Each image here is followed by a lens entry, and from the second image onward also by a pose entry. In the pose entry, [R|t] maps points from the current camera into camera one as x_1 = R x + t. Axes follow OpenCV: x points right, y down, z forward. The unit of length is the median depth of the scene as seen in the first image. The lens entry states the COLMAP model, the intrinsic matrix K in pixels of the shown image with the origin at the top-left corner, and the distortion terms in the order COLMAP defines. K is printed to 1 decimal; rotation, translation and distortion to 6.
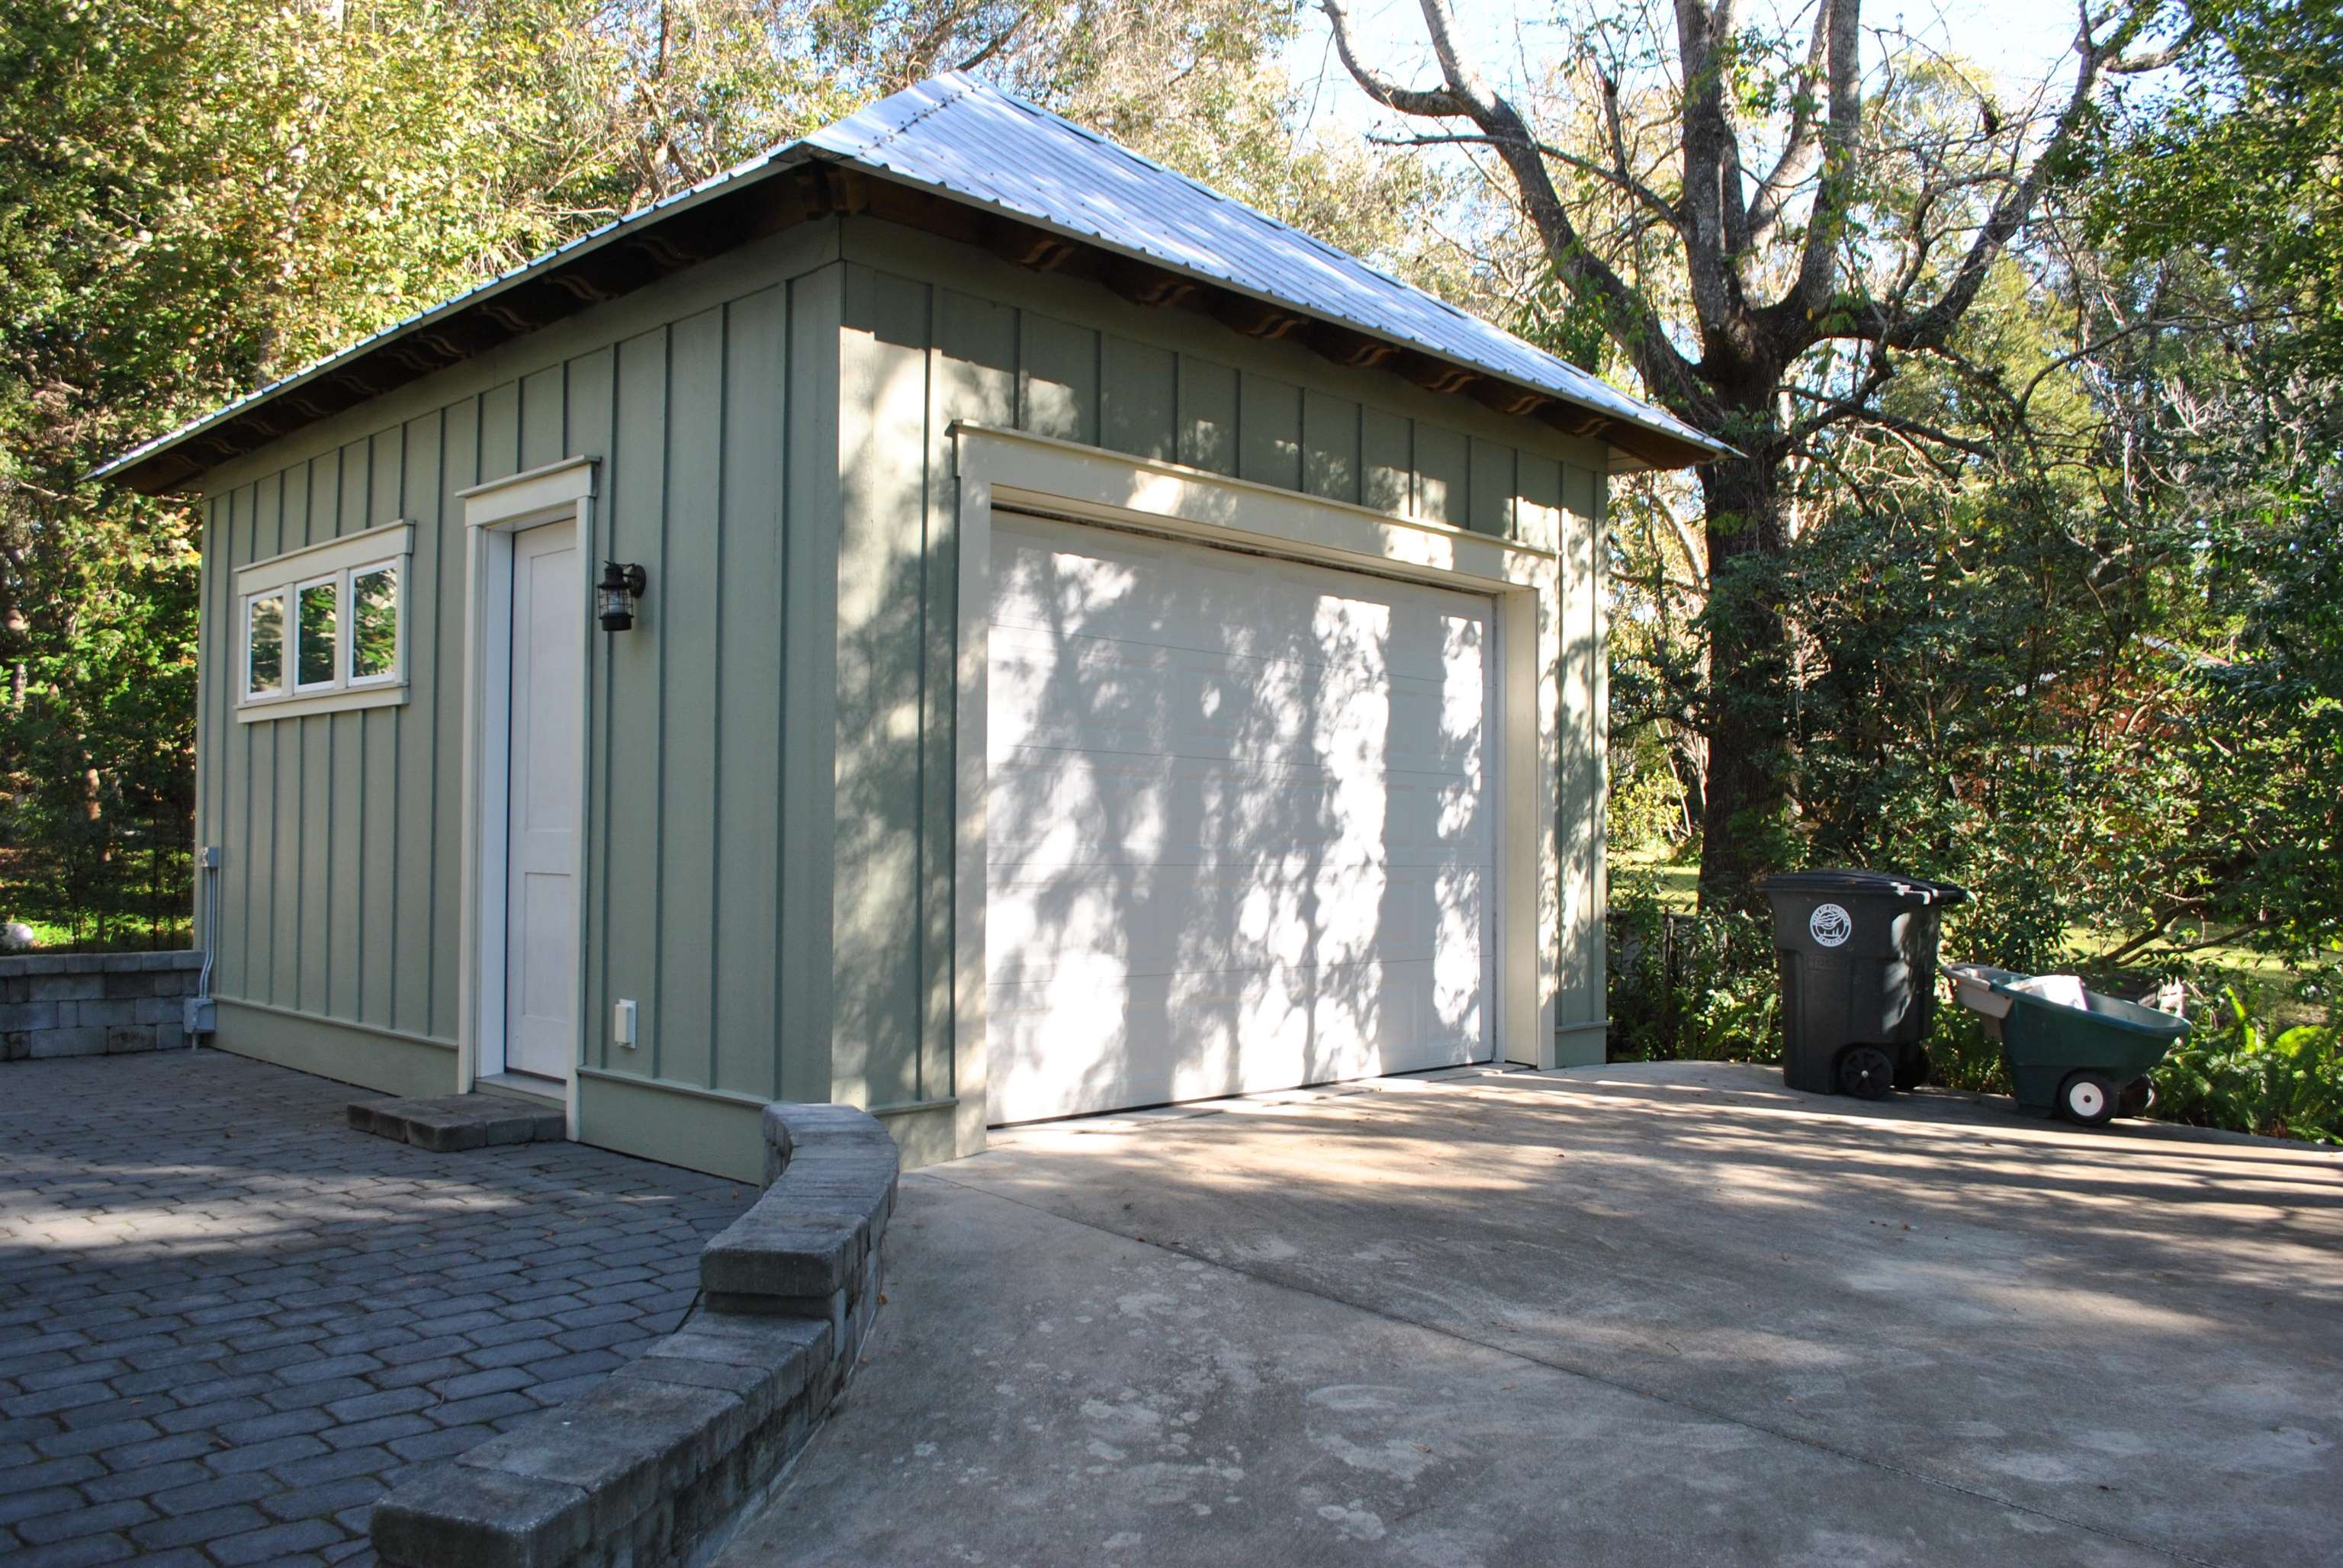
lens RADIAL K [[1850.7, 0, 1171.5], [0, 1850.7, 784.0], [0, 0, 1]] dist [-0.085047, 0.012806]
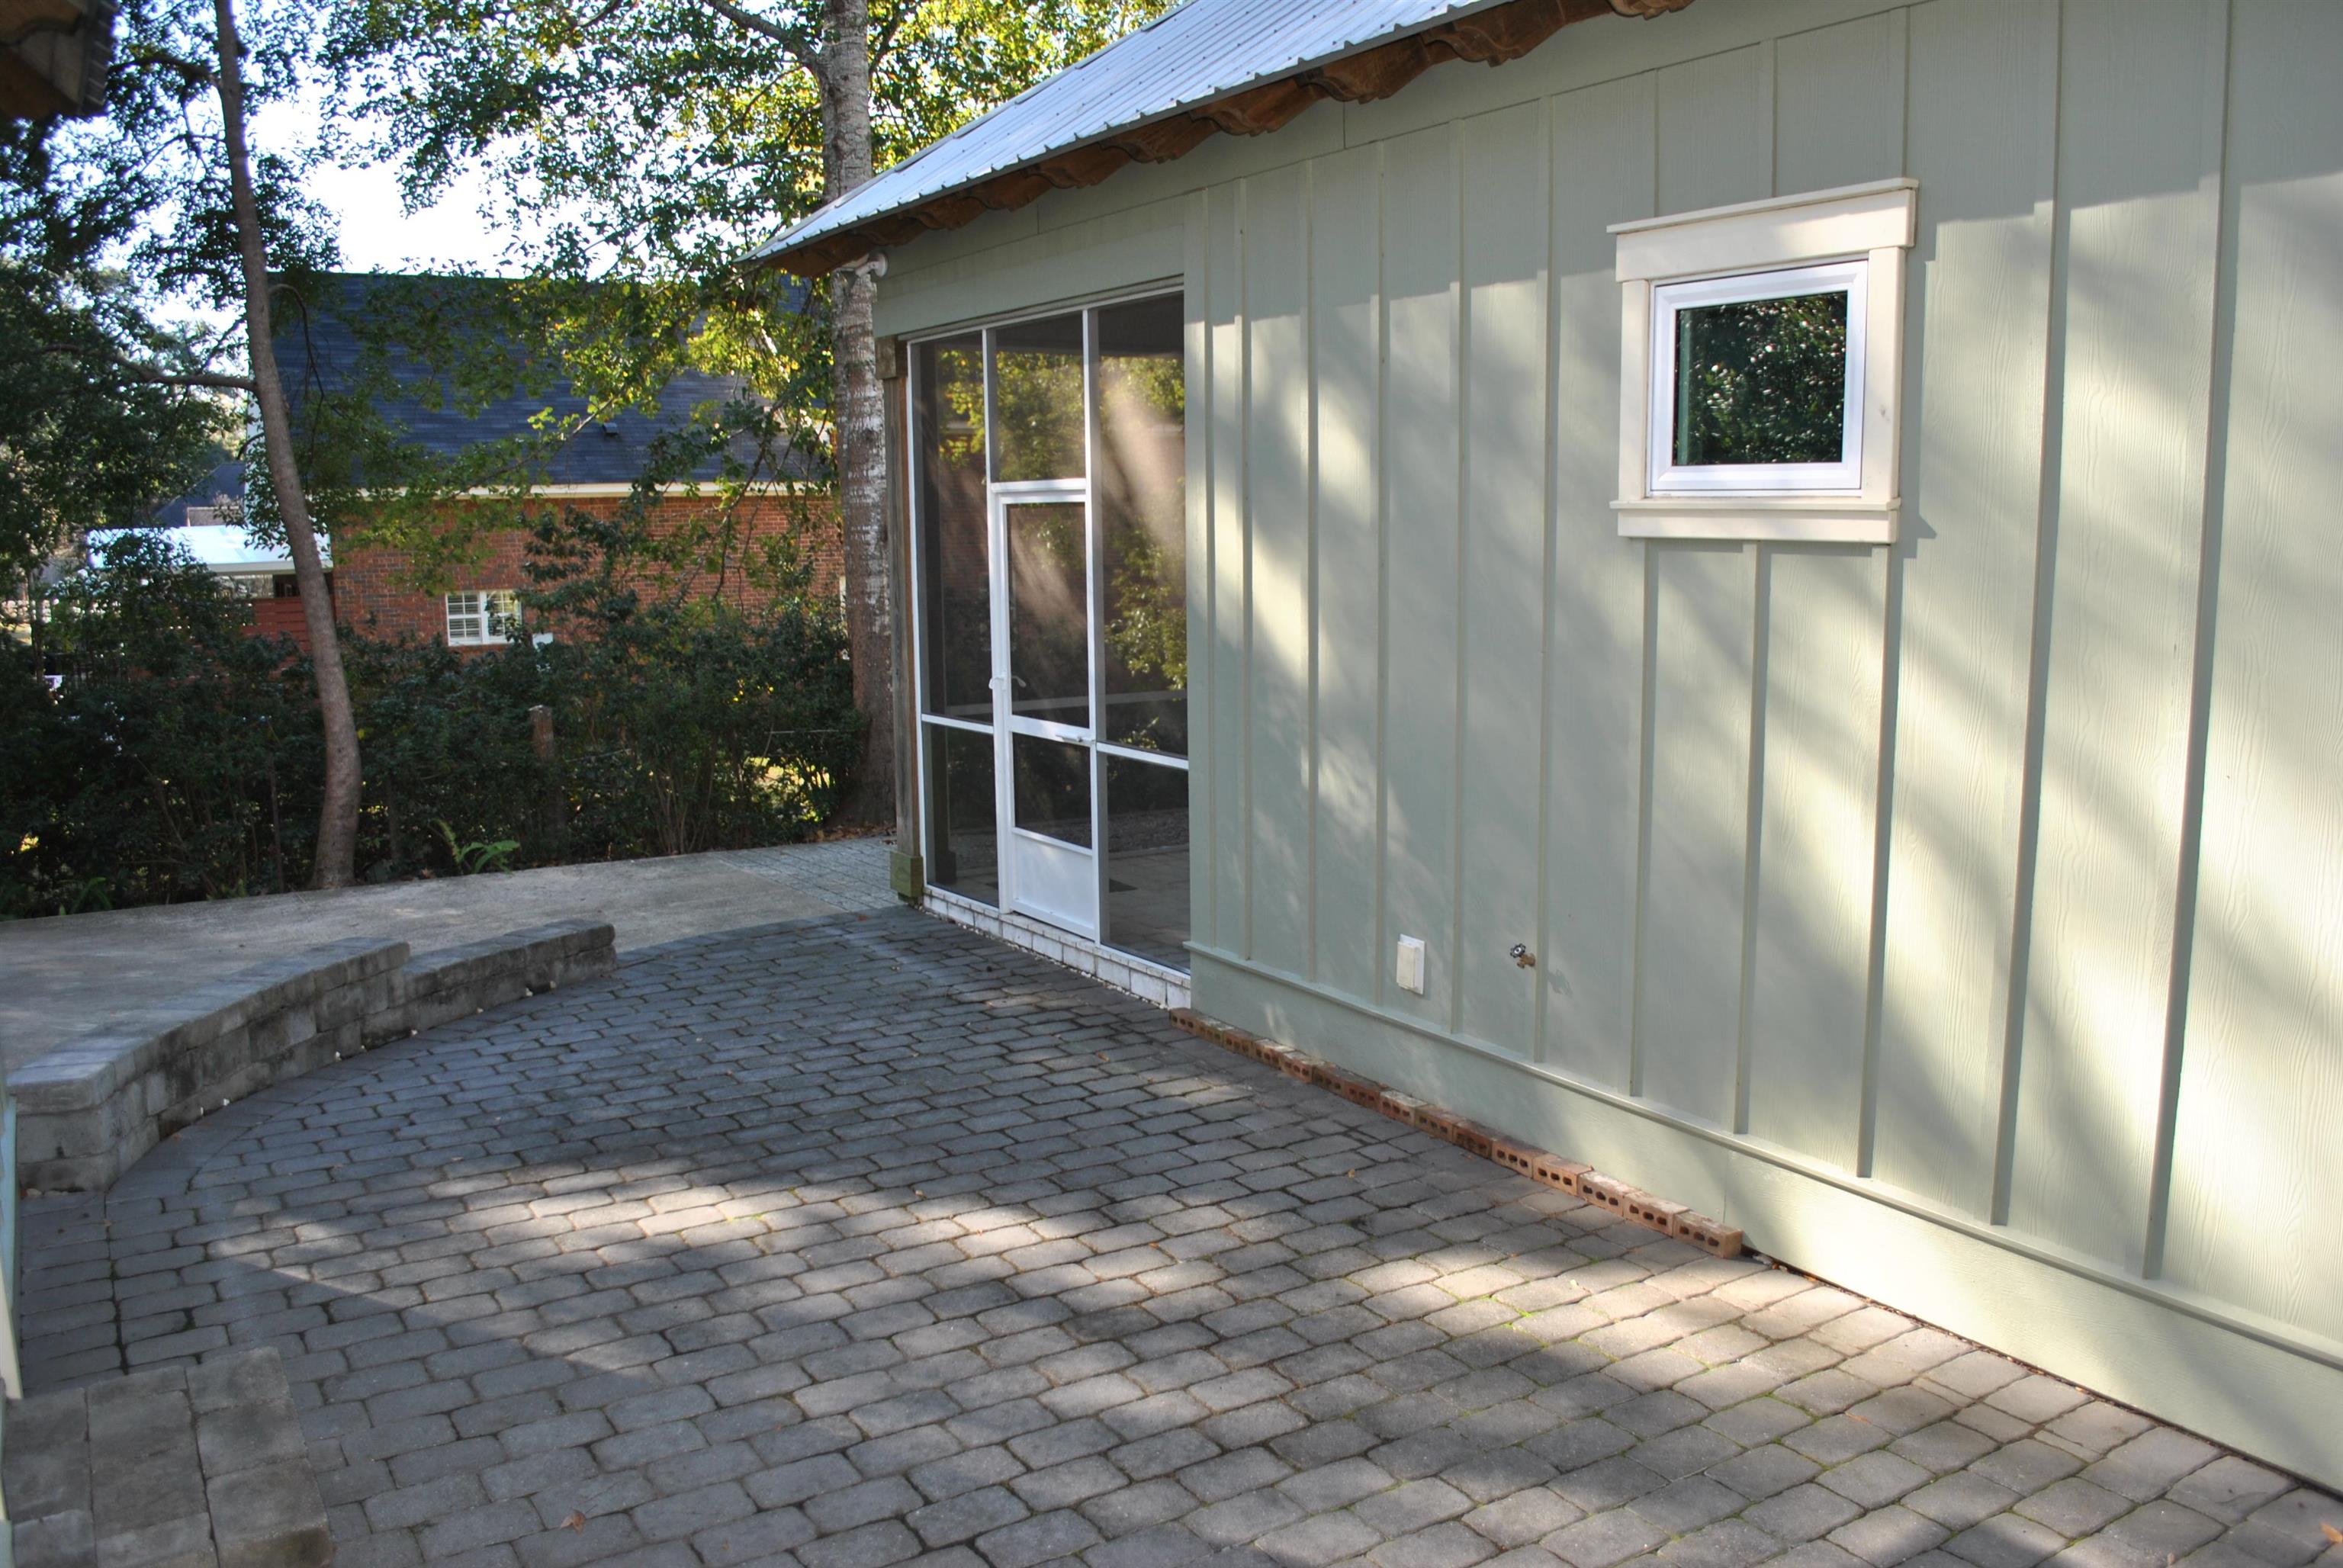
lens RADIAL K [[1850.7, 0, 1171.5], [0, 1850.7, 784.0], [0, 0, 1]] dist [-0.085047, 0.012806]
pose [[-0.969955, -0.029856, 0.241444, -0.981094], [0.000222, 0.992332, 0.123601, -0.085759], [-0.243283, 0.119941, -0.962511, 1.745425]]
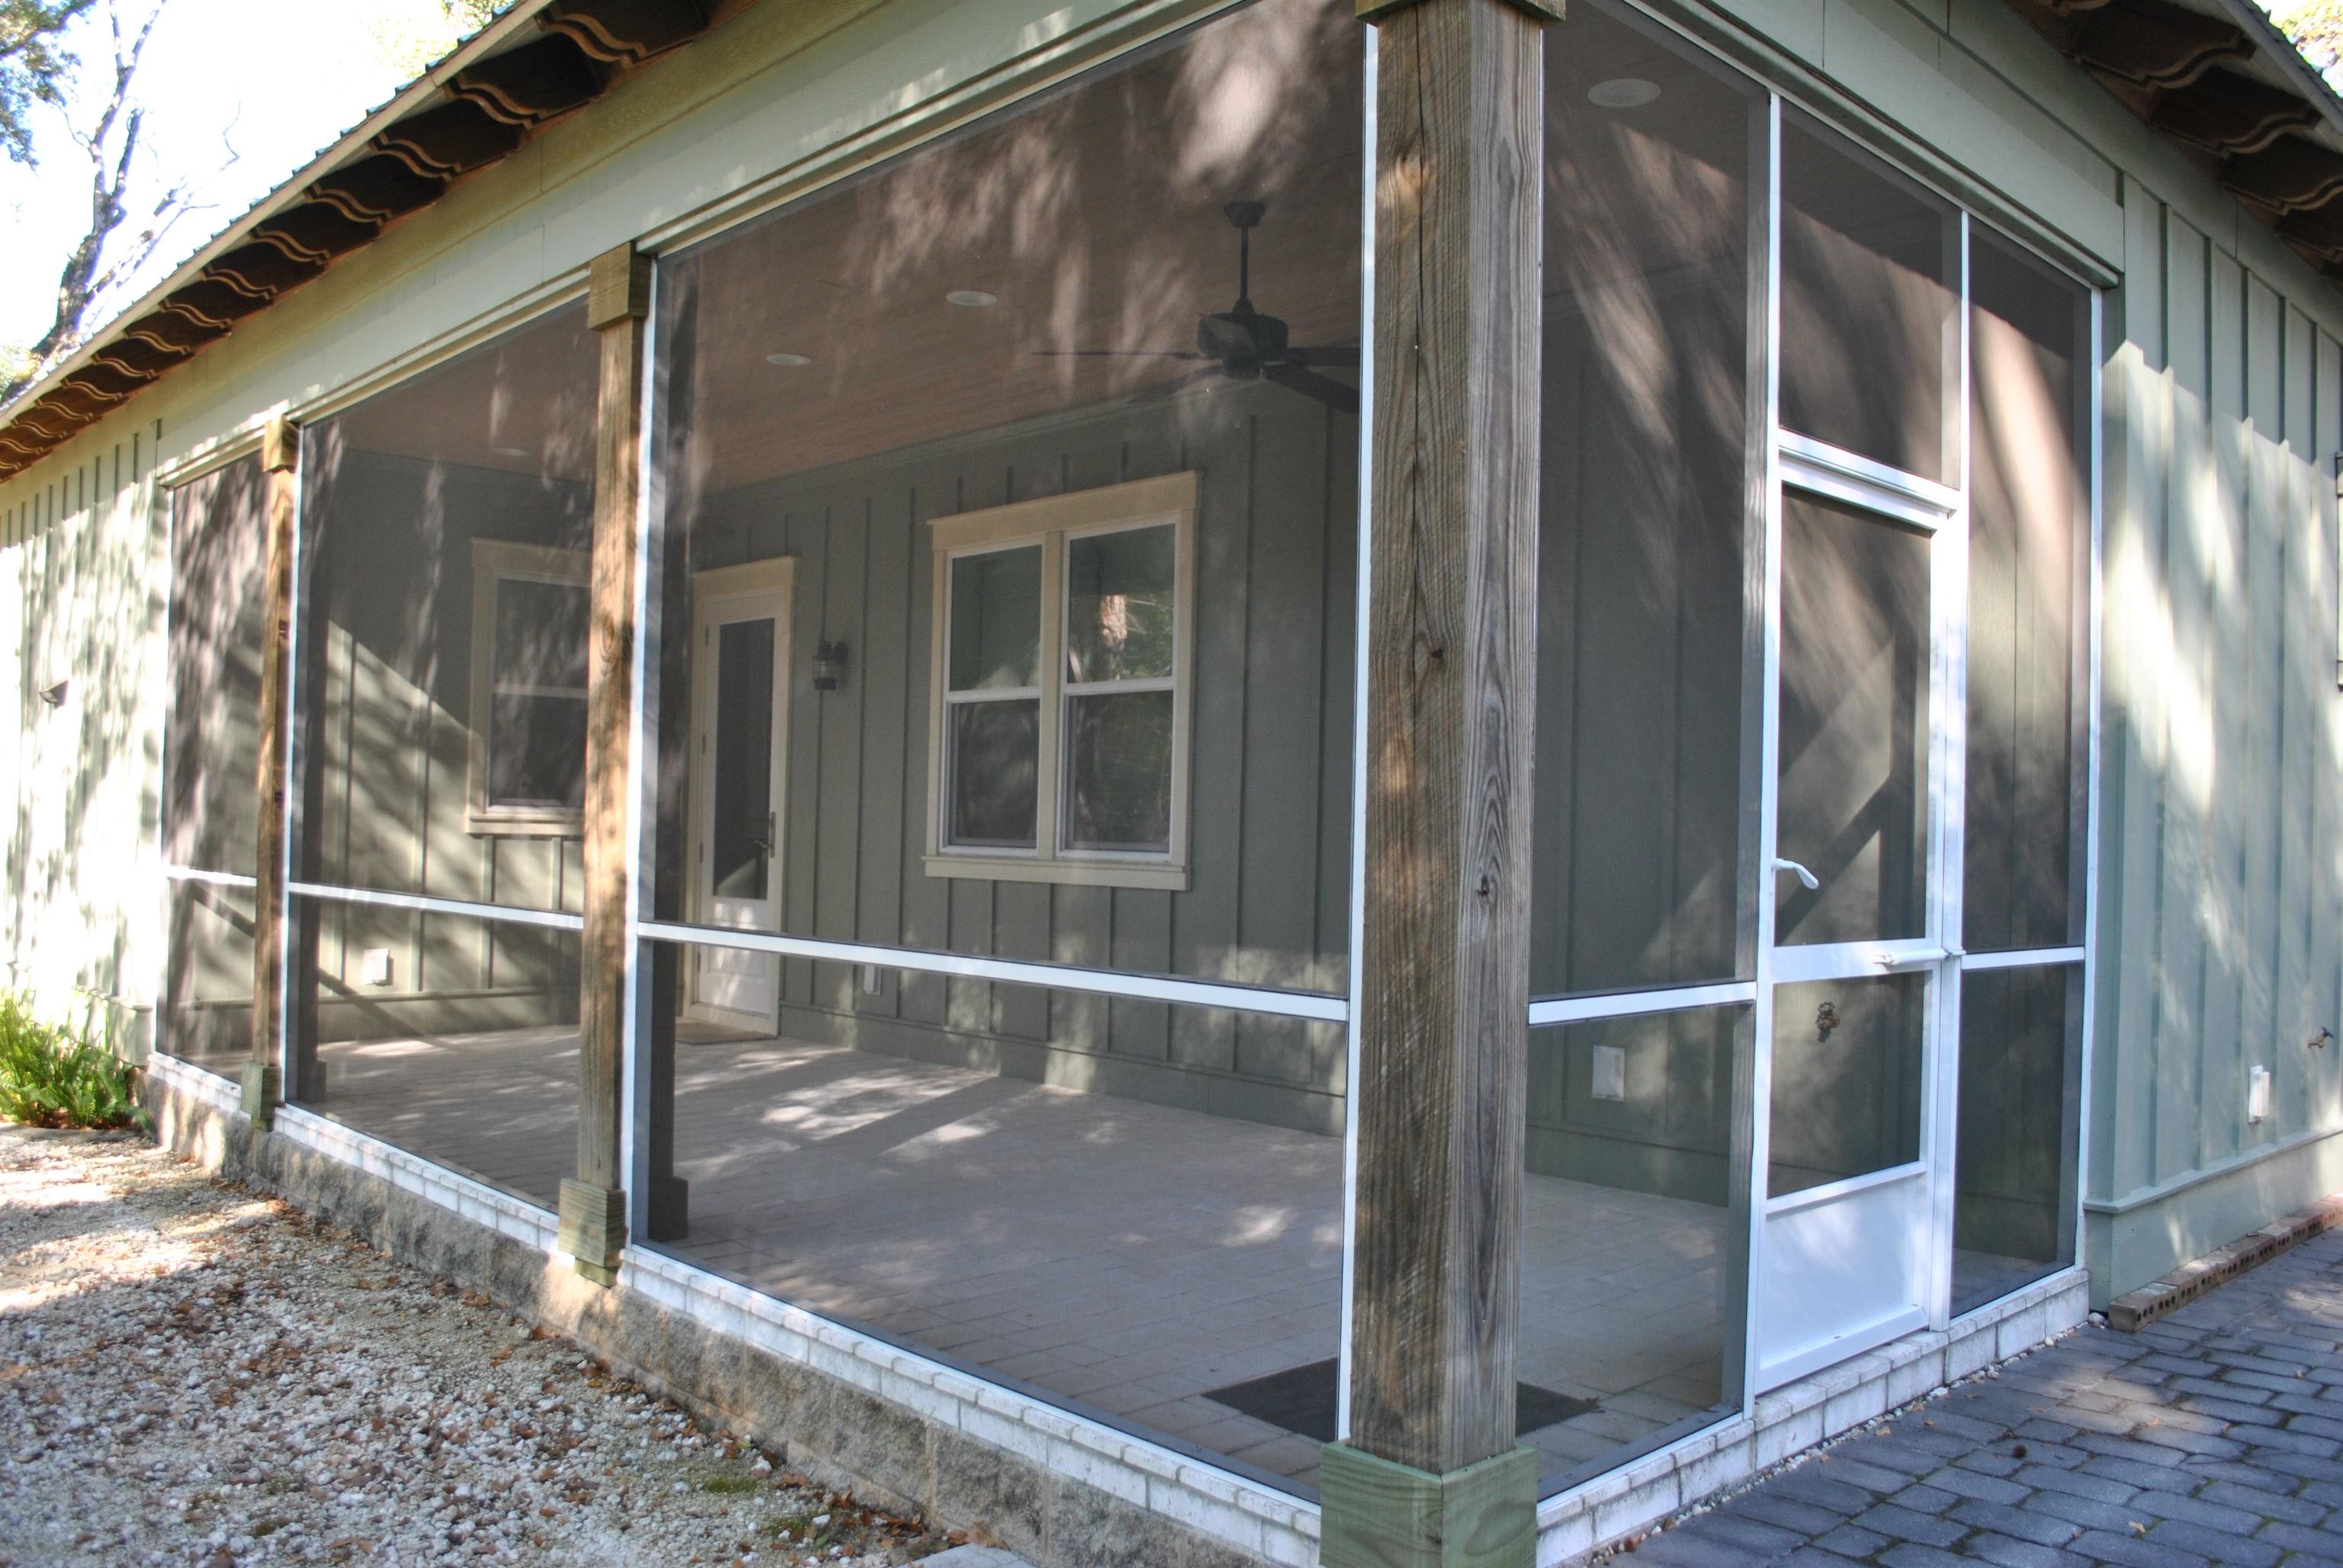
lens RADIAL K [[1850.7, 0, 1171.5], [0, 1850.7, 784.0], [0, 0, 1]] dist [-0.085047, 0.012806]
pose [[-0.052818, -0.026396, -0.998255, 0.174195], [-0.006409, 0.999639, -0.026094, 0.000846], [0.998584, 0.005020, -0.052968, 0.163520]]
